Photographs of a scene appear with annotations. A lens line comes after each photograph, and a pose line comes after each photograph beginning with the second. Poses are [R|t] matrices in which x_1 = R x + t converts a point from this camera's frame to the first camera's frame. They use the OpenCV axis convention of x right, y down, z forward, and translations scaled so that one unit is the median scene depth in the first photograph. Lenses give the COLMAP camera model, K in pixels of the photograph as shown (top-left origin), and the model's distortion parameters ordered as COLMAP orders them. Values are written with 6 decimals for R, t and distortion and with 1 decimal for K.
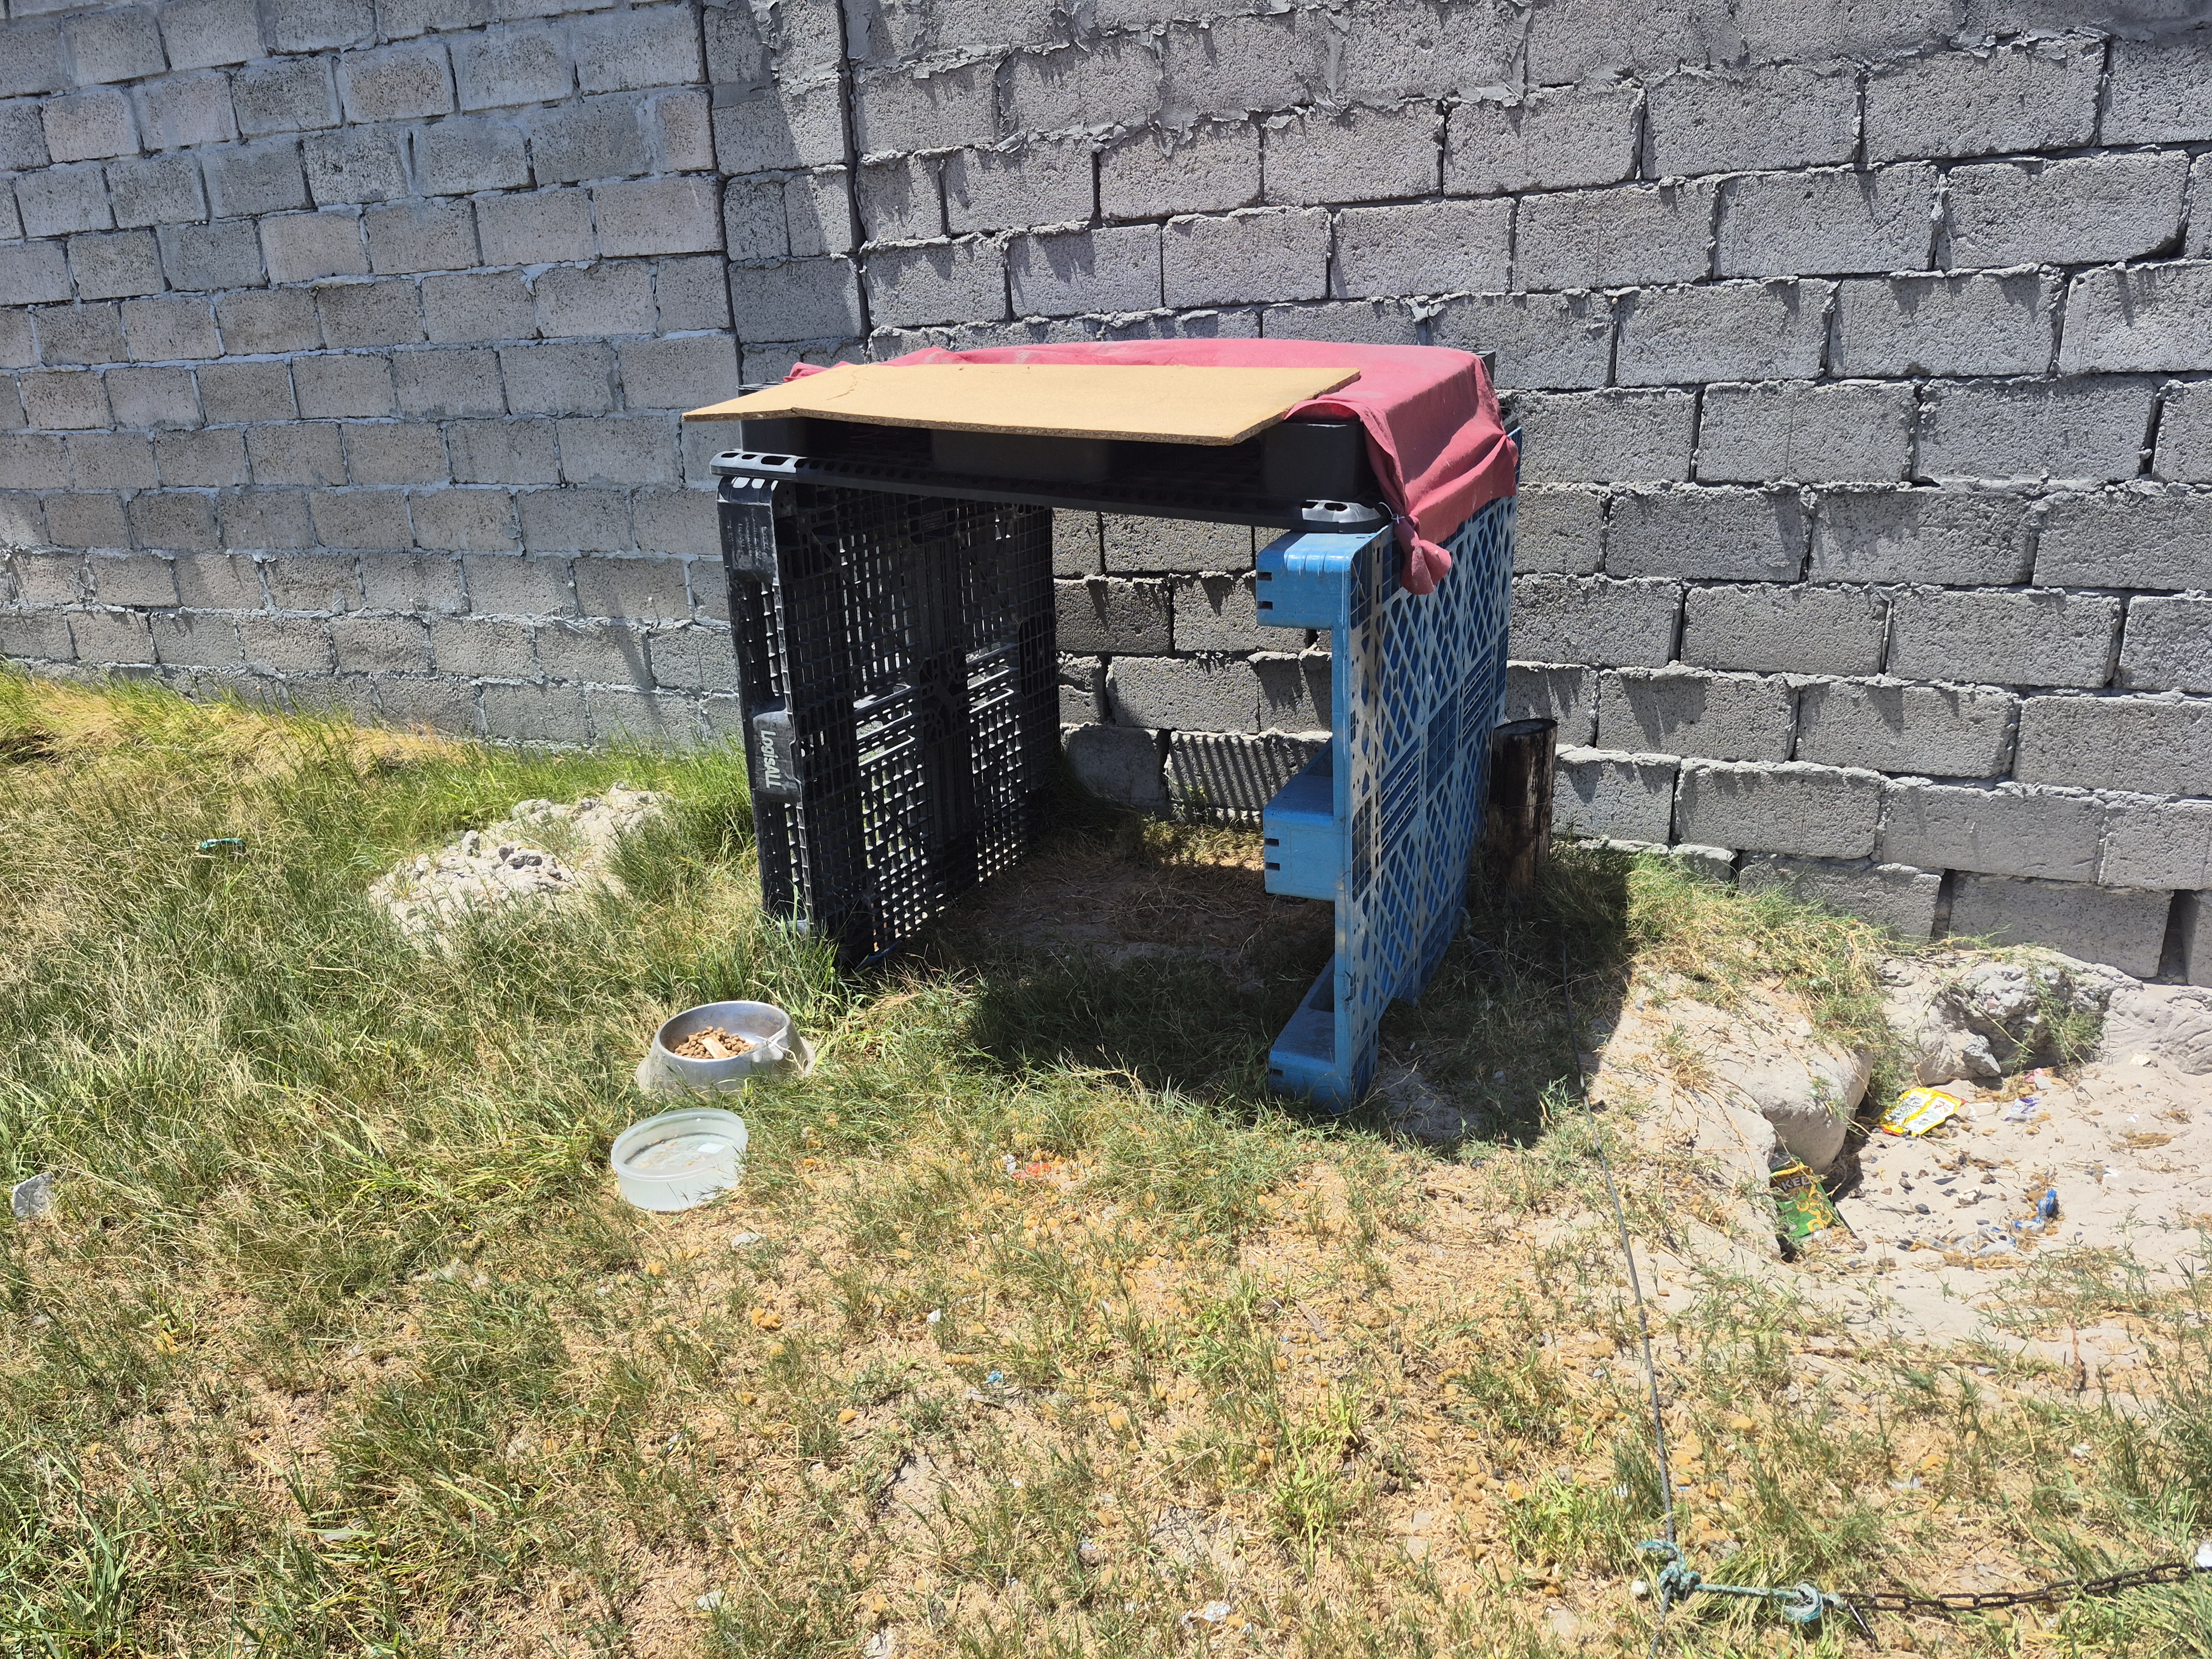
lens RADIAL K [[1523.0, 0, 1098.5], [0, 1523.0, 857.7], [0, 0, 1]] dist [0.037019, -0.022007]
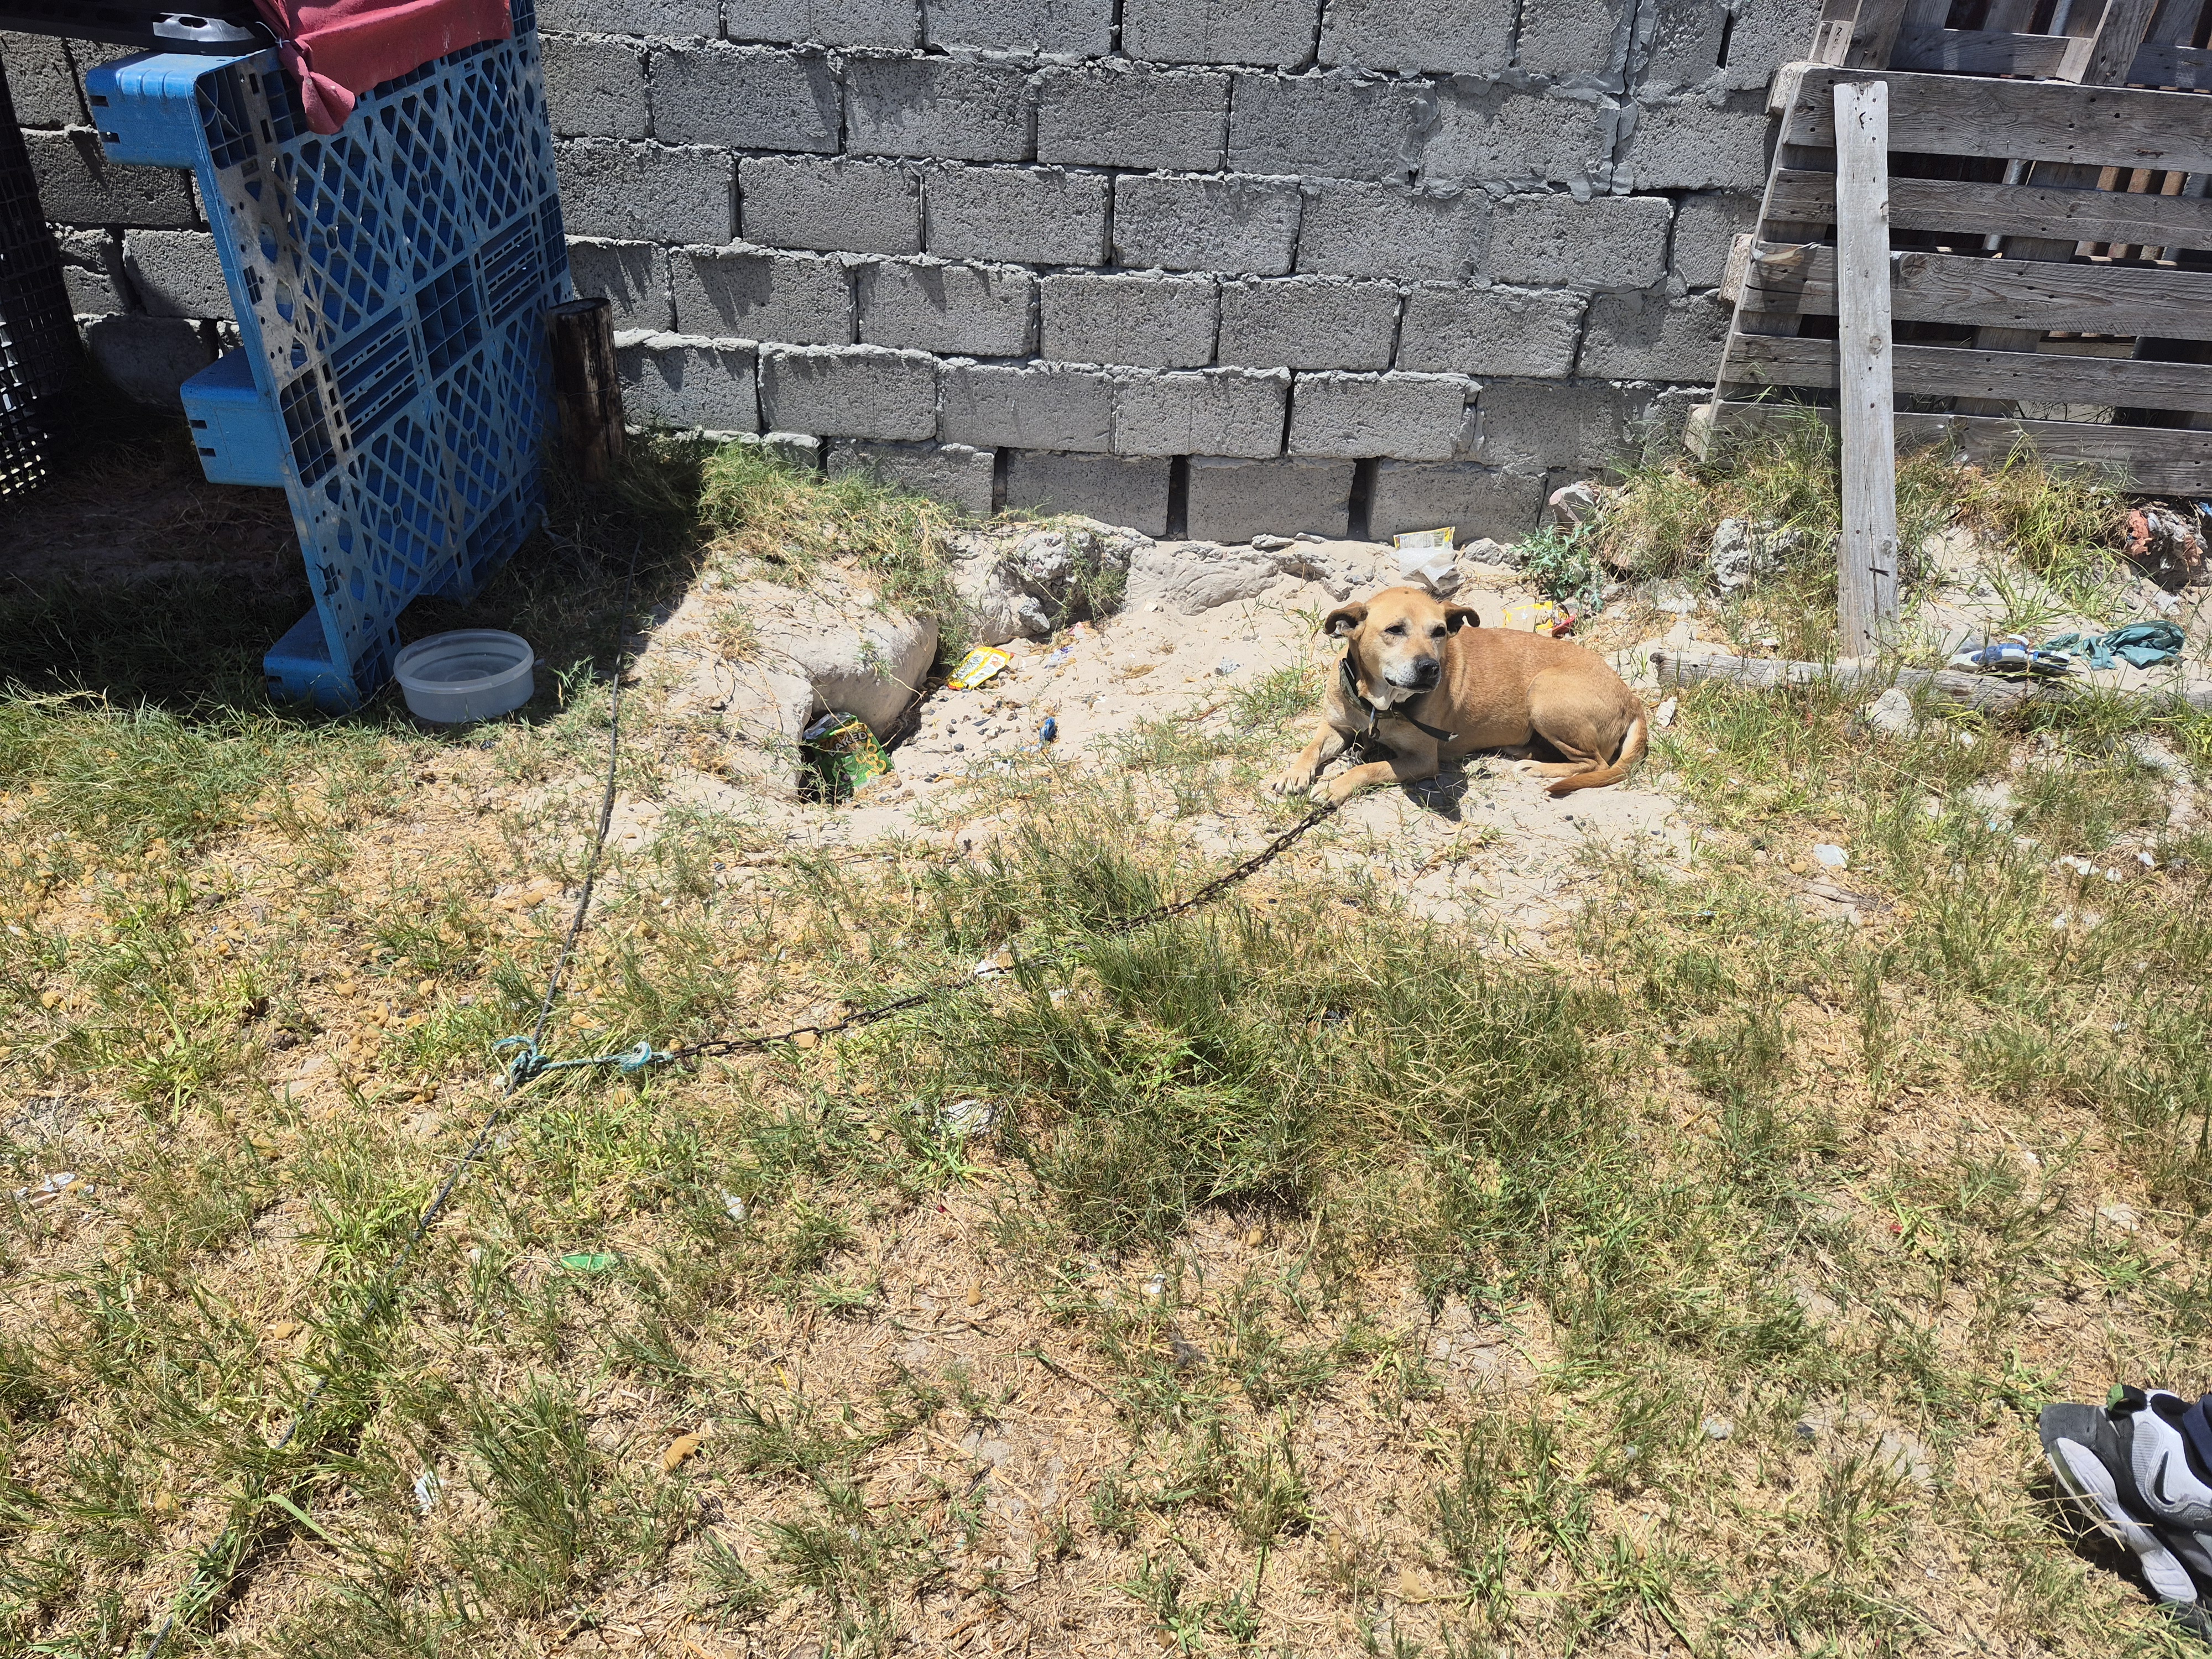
lens RADIAL K [[1529.4, 0, 1050.6], [0, 1529.4, 835.2], [0, 0, 1]] dist [0.076486, -0.075757]
pose [[0.931447, -0.124227, 0.342016, 0.183803], [0.049030, 0.974195, 0.220318, 0.038964], [-0.360559, -0.188445, 0.913502, -0.064180]]
